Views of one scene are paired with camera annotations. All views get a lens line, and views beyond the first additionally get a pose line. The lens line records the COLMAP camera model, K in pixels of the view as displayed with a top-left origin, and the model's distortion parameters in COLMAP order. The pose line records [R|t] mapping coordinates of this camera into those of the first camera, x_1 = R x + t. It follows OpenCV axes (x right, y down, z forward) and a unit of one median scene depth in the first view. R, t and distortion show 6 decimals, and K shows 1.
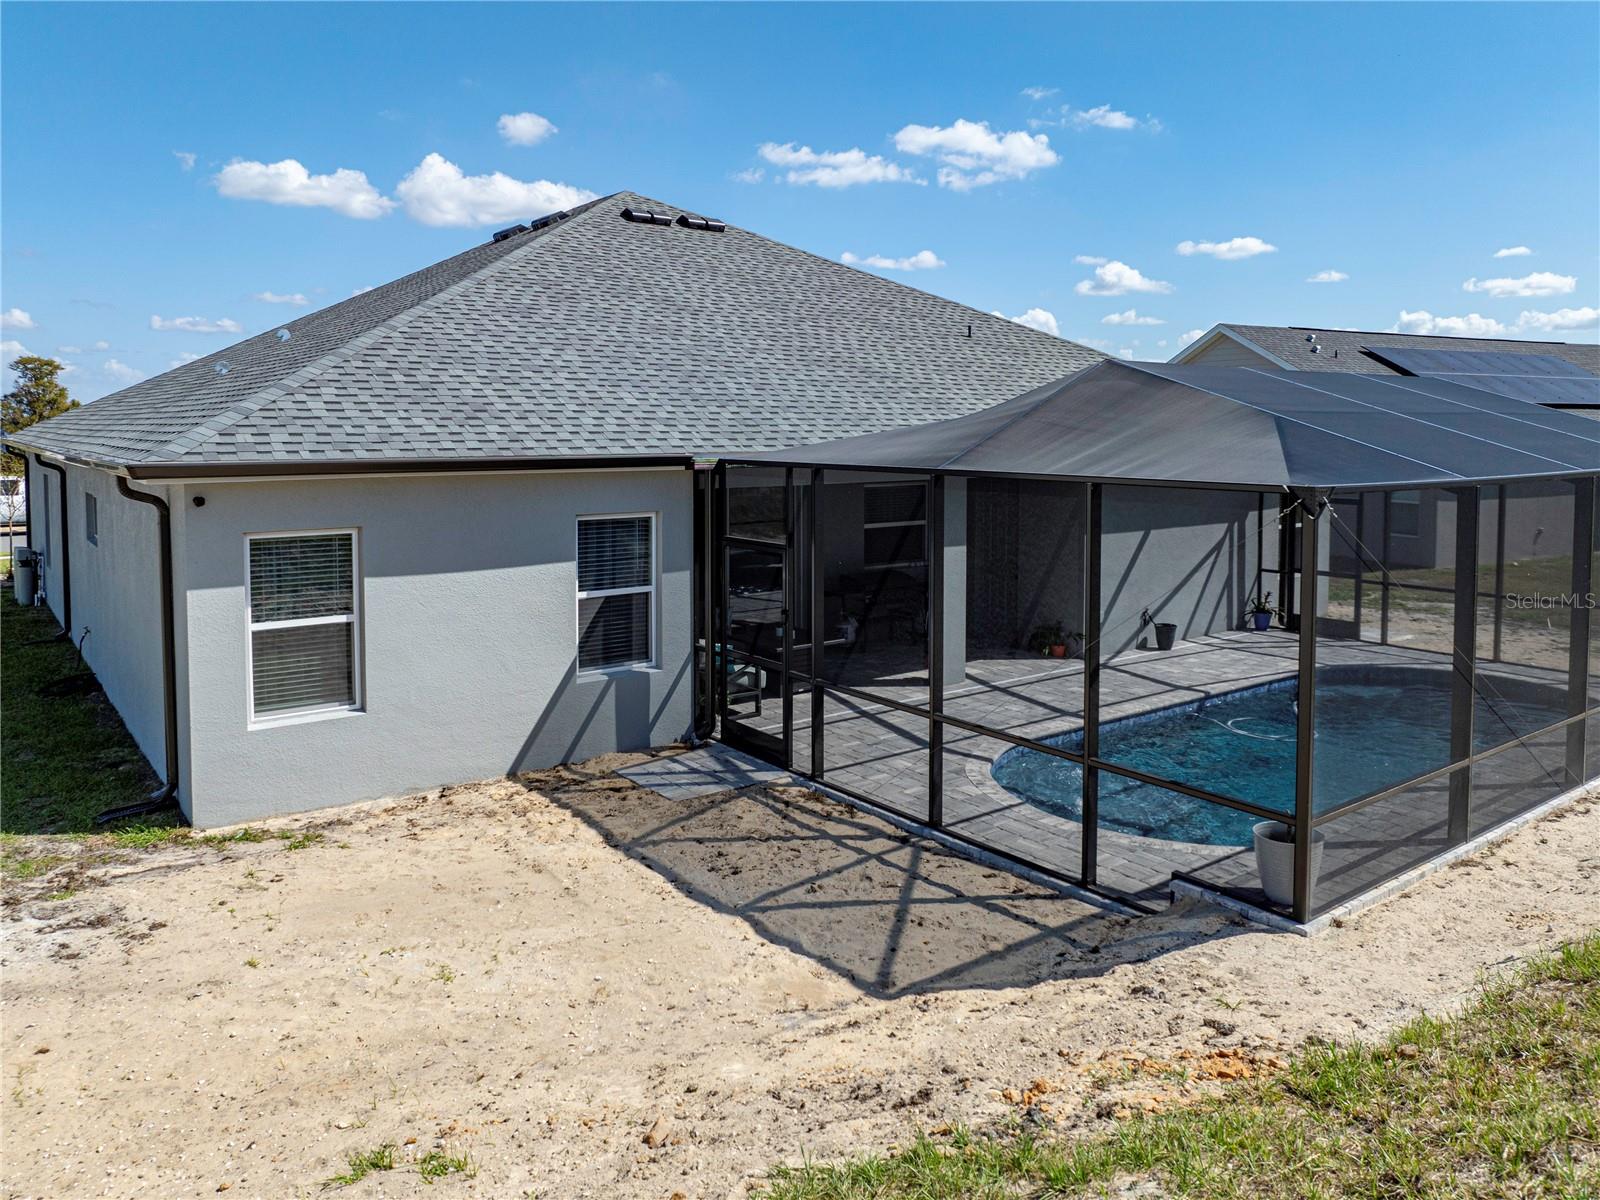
lens RADIAL K [[1139.8, 0, 800.0], [0, 1139.8, 600.0], [0, 0, 1]] dist [-0.021270, 0.006463]
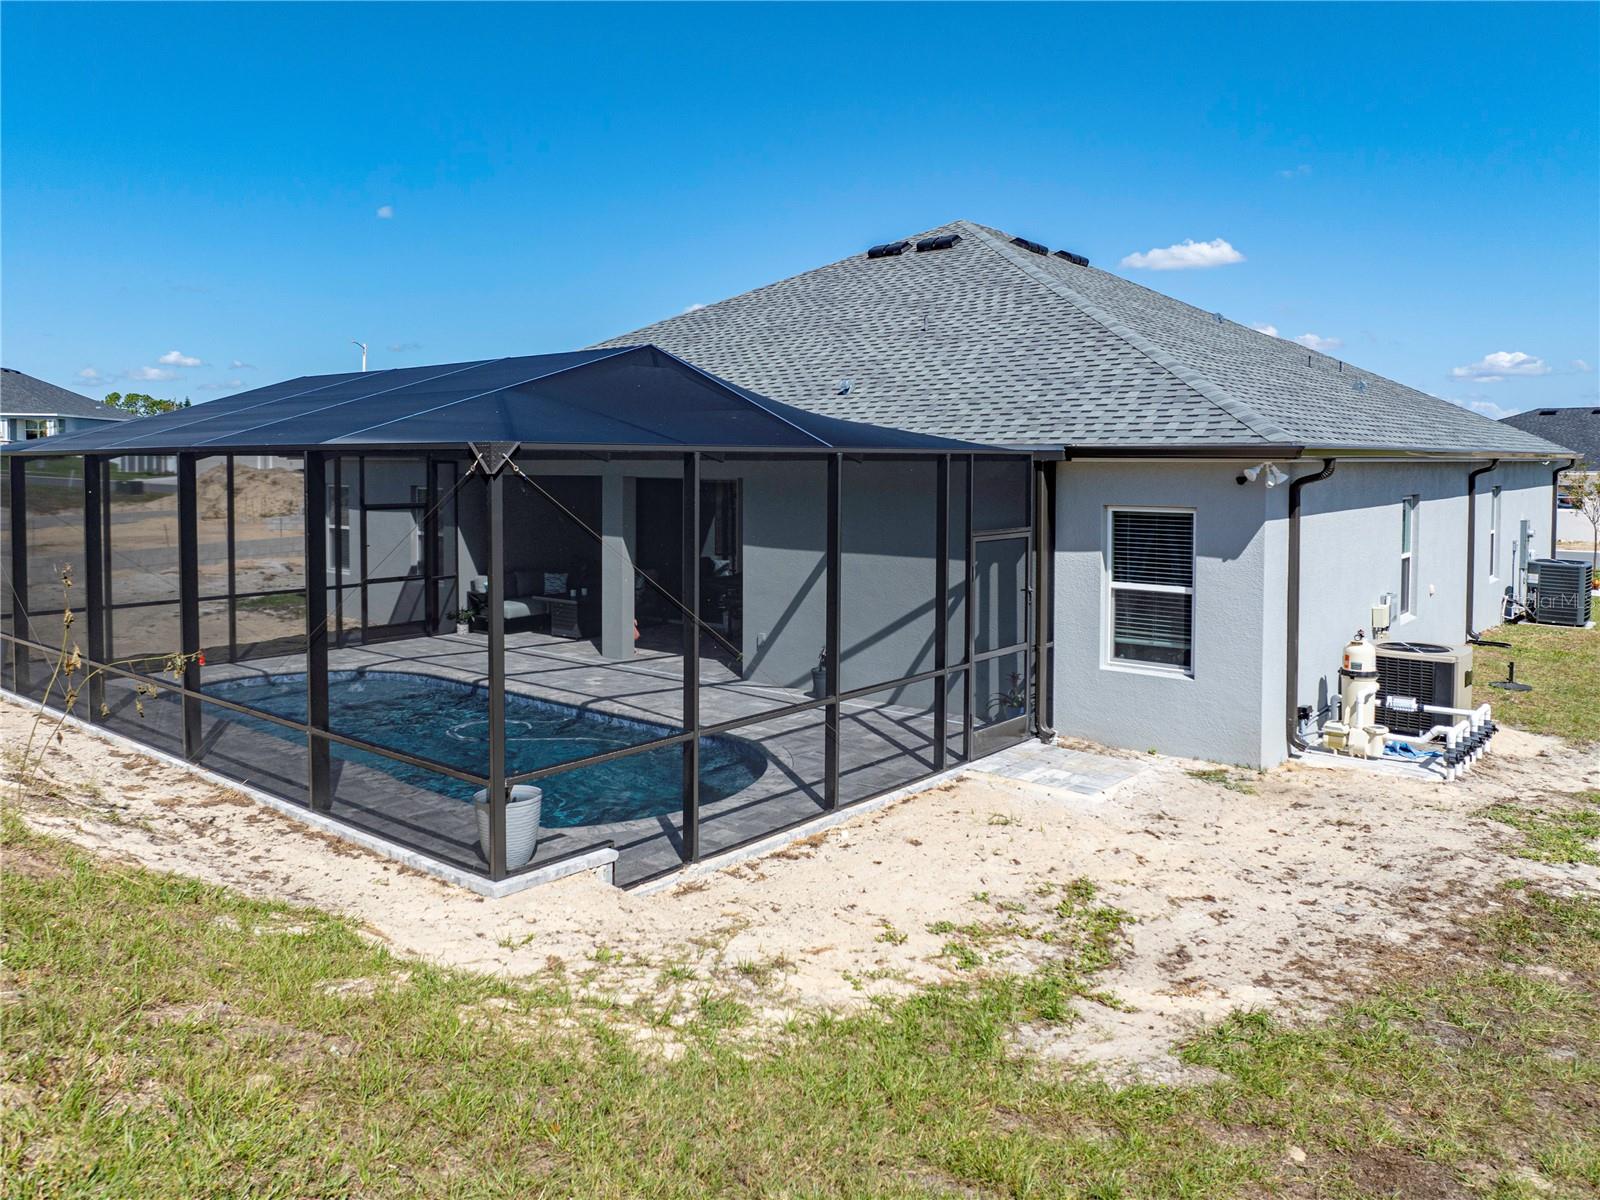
lens RADIAL K [[1139.8, 0, 800.0], [0, 1139.8, 600.0], [0, 0, 1]] dist [-0.021270, 0.006463]
pose [[0.218080, 0.142766, -0.965432, 0.587986], [-0.112968, 0.986285, 0.120332, -0.065692], [0.969371, 0.082821, 0.231217, 0.407910]]
